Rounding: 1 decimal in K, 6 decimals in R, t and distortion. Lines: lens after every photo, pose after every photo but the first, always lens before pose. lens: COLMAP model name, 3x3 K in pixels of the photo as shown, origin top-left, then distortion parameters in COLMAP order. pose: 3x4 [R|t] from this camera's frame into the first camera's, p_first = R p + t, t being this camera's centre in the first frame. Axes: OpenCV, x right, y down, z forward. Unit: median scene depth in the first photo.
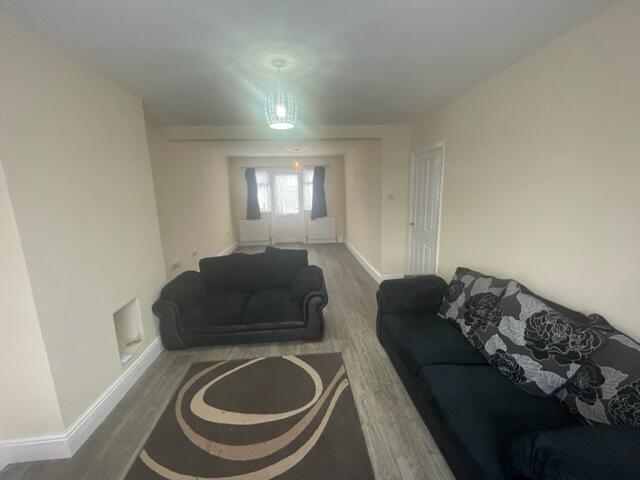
lens RADIAL K [[258.1, 0, 316.7], [0, 258.1, 237.6], [0, 0, 1]] dist [-0.003586, 0.000627]
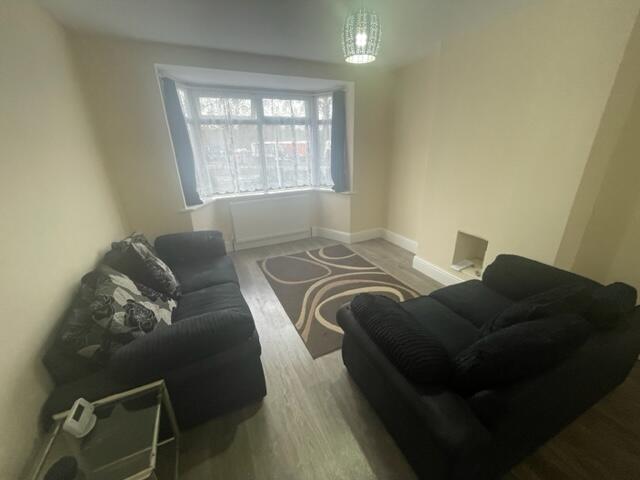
lens RADIAL K [[258.1, 0, 320.4], [0, 258.1, 238.1], [0, 0, 1]] dist [-0.003586, 0.000627]
pose [[-0.932050, 0.164434, -0.322868, 0.092698], [-0.022185, 0.863520, 0.503826, -0.093819], [0.361649, 0.476754, -0.801196, 0.504585]]
